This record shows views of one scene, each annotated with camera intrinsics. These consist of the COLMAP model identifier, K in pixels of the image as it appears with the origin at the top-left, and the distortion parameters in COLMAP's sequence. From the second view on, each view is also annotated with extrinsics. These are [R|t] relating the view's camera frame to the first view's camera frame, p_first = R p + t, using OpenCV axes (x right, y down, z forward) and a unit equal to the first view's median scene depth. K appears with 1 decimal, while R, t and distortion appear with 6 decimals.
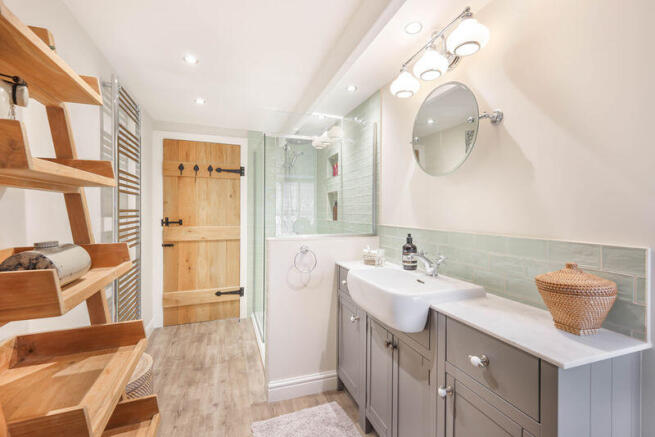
lens RADIAL K [[287.8, 0, 320.3], [0, 287.8, 212.0], [0, 0, 1]] dist [-0.001471, -0.000488]
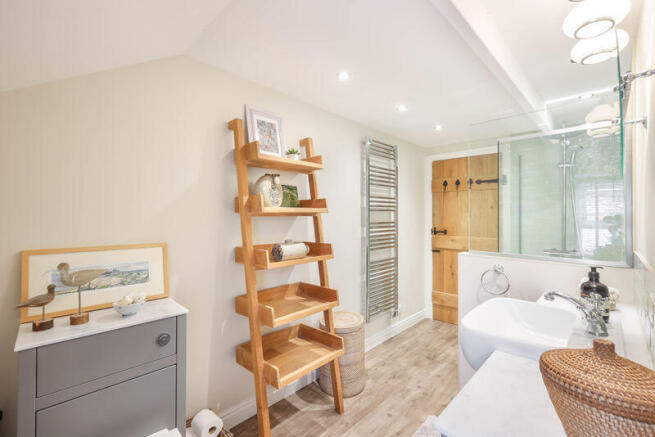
lens RADIAL K [[287.8, 0, 320.3], [0, 287.8, 212.0], [0, 0, 1]] dist [-0.001471, -0.000488]
pose [[0.421928, -0.017351, -0.906463, 0.343533], [-0.000916, 0.999808, -0.019564, -0.020452], [0.906629, 0.009085, 0.421831, 0.070975]]
